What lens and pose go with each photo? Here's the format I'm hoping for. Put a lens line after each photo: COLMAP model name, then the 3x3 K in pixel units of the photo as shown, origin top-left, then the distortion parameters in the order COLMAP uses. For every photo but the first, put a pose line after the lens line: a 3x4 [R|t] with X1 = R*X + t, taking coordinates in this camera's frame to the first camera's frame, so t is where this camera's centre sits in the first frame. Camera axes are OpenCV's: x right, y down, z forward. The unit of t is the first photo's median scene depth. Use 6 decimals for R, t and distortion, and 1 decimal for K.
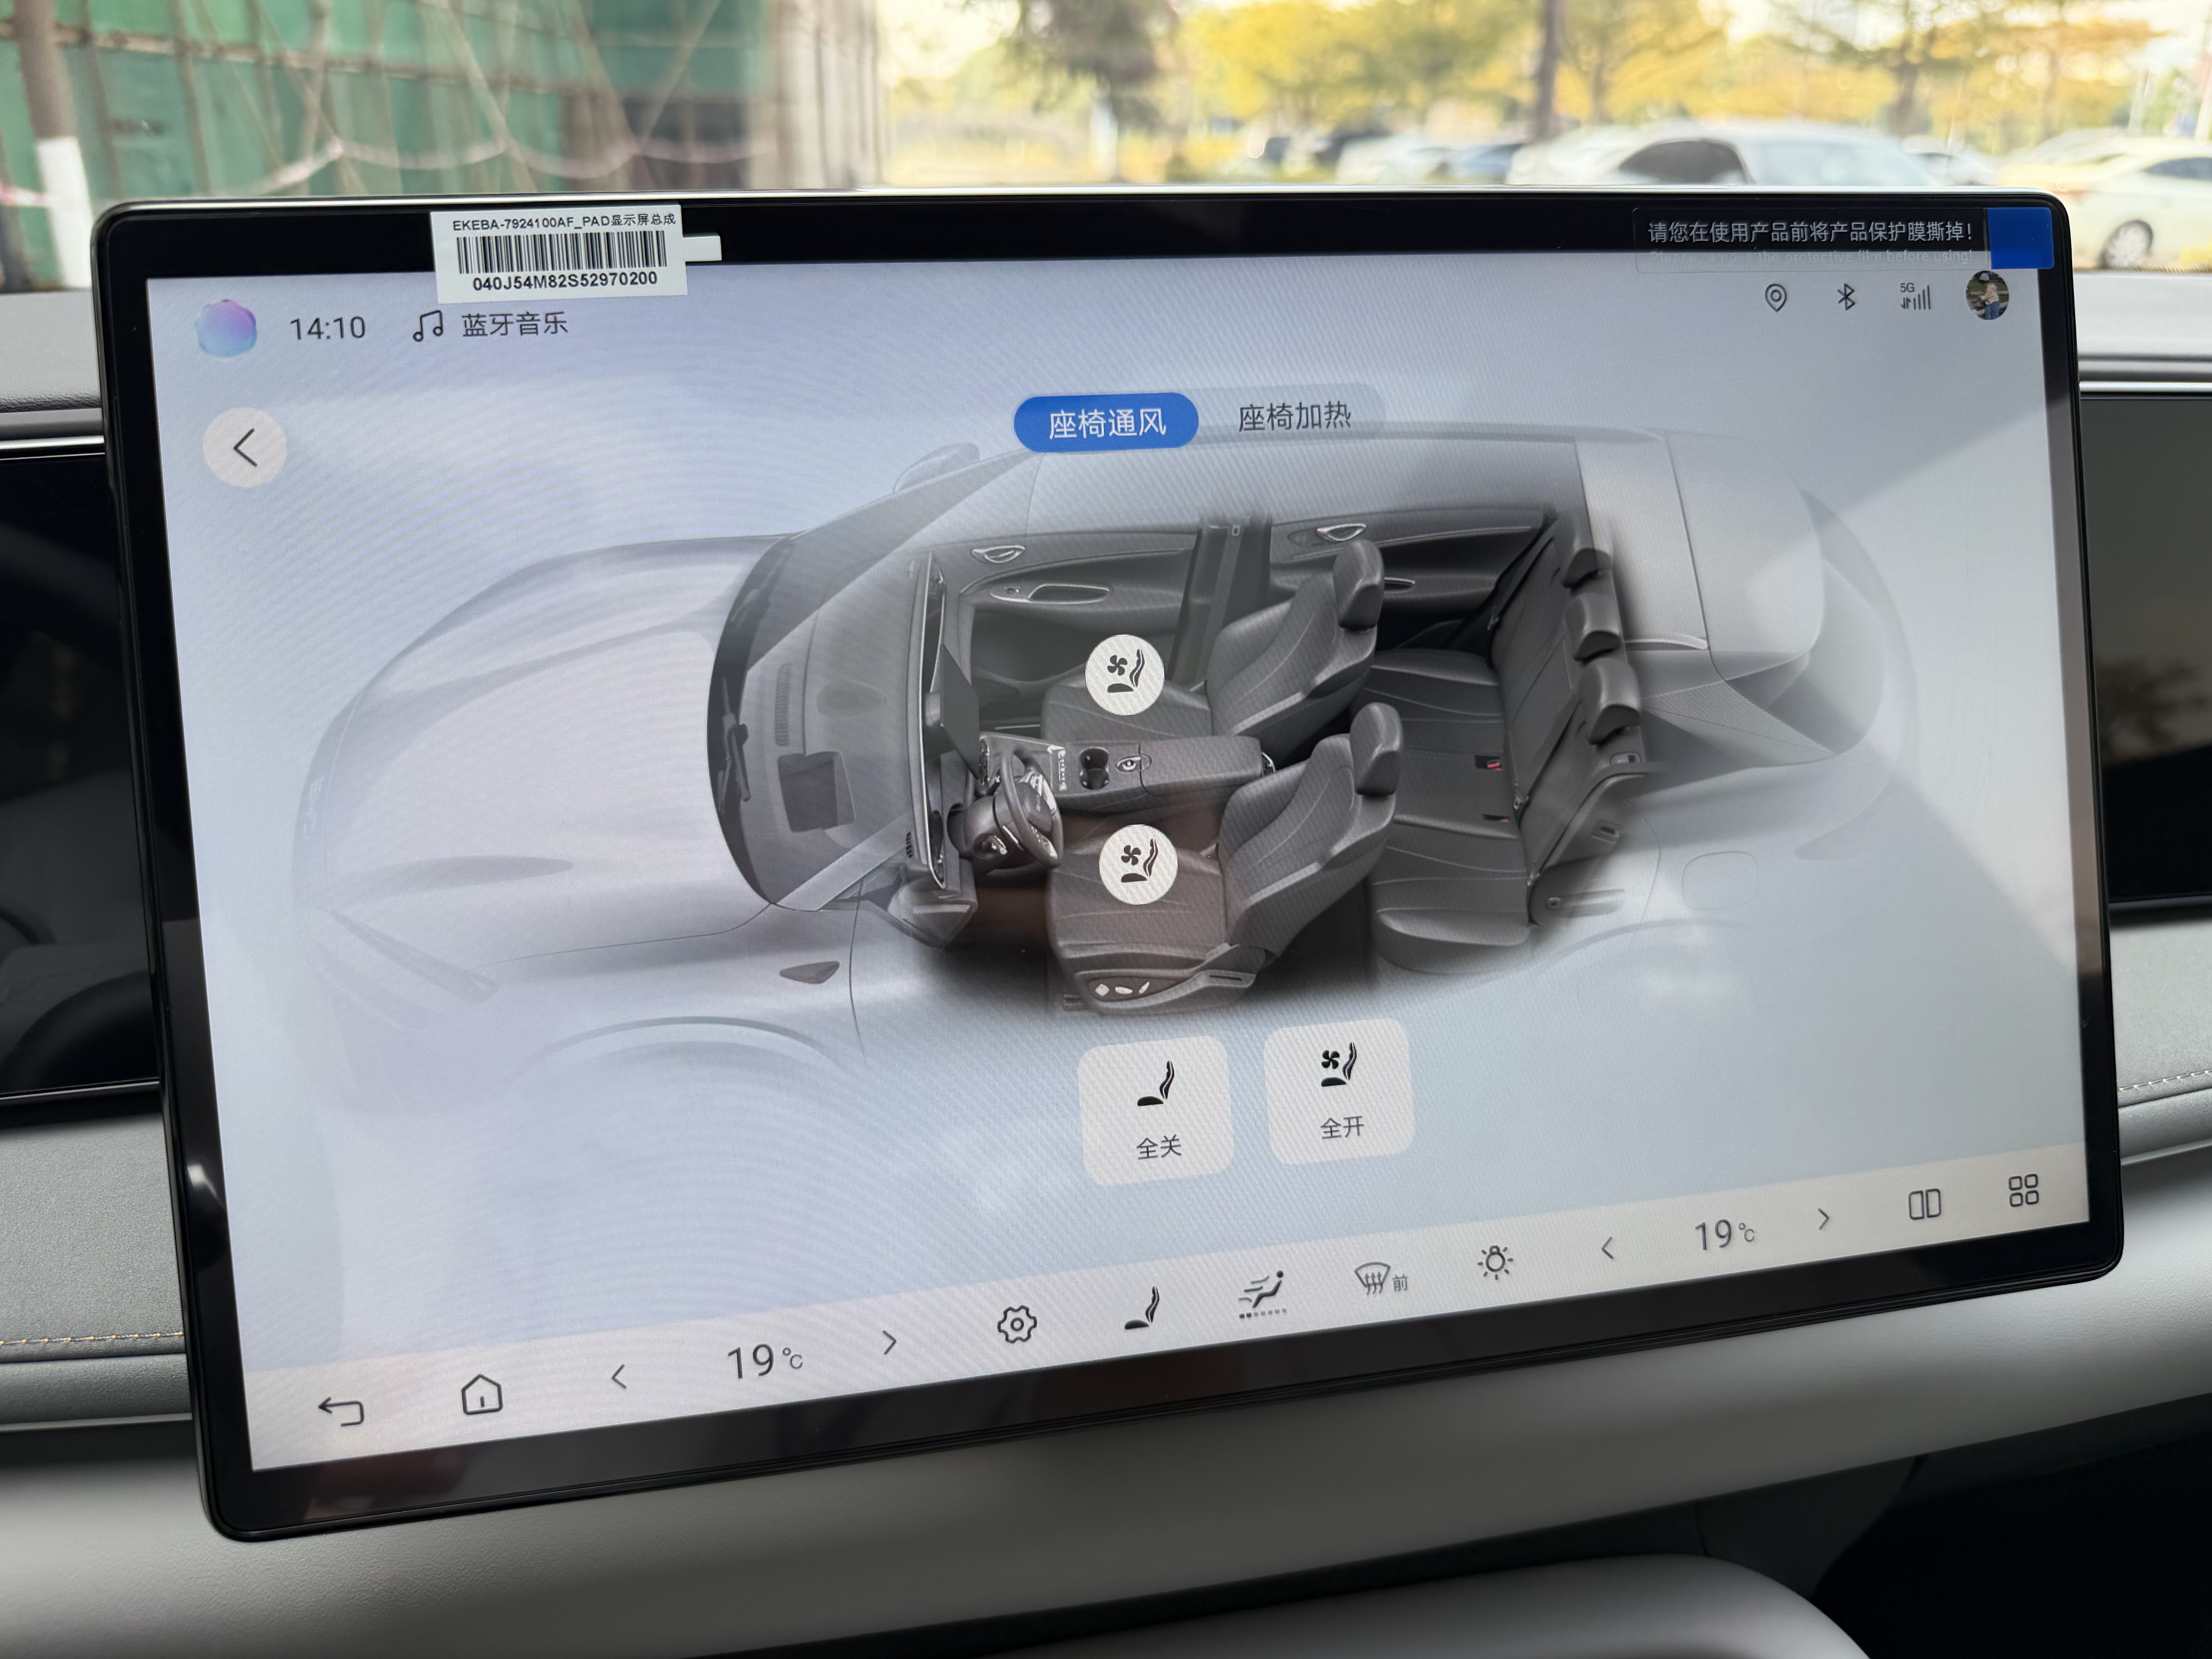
lens RADIAL K [[1646.5, 0, 1106.0], [0, 1646.5, 829.5], [0, 0, 1]] dist [-0.022833, 0.007074]
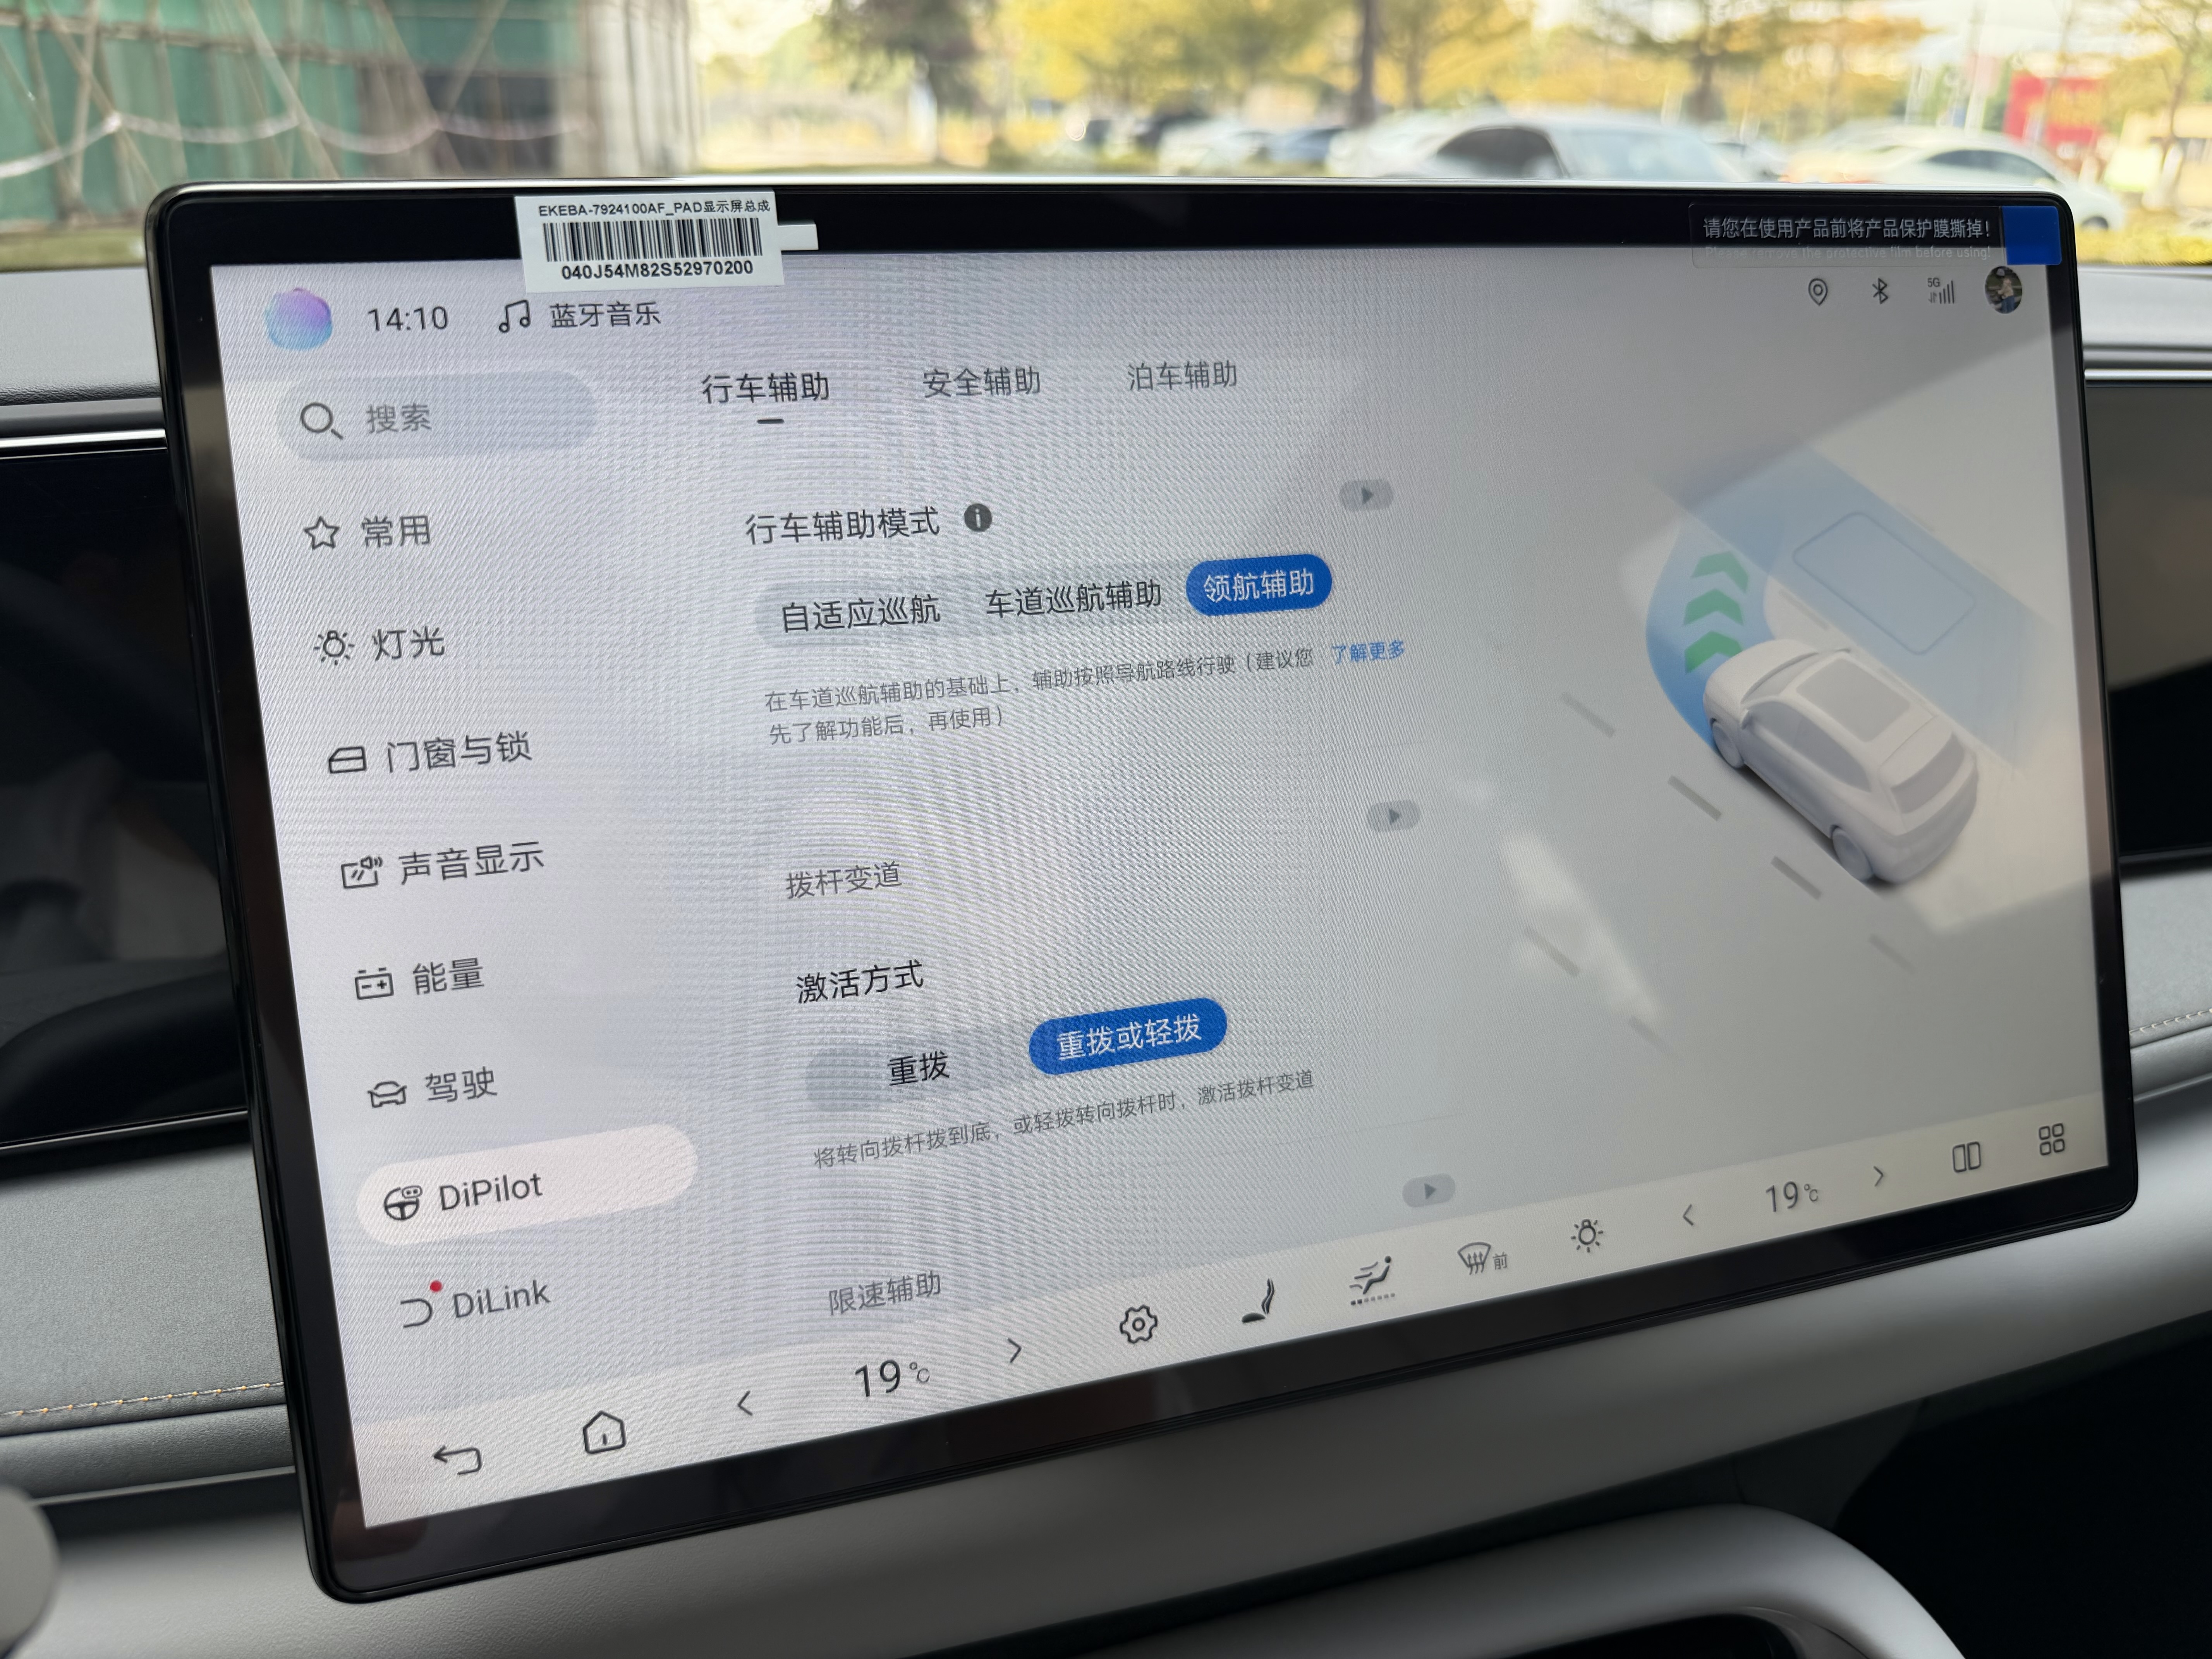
lens RADIAL K [[1646.5, 0, 1106.0], [0, 1646.5, 829.5], [0, 0, 1]] dist [-0.022833, 0.007074]
pose [[0.994580, -0.030204, 0.099492, -0.139104], [0.029263, 0.999512, 0.010909, -0.008096], [-0.099773, -0.007938, 0.994979, 0.013401]]
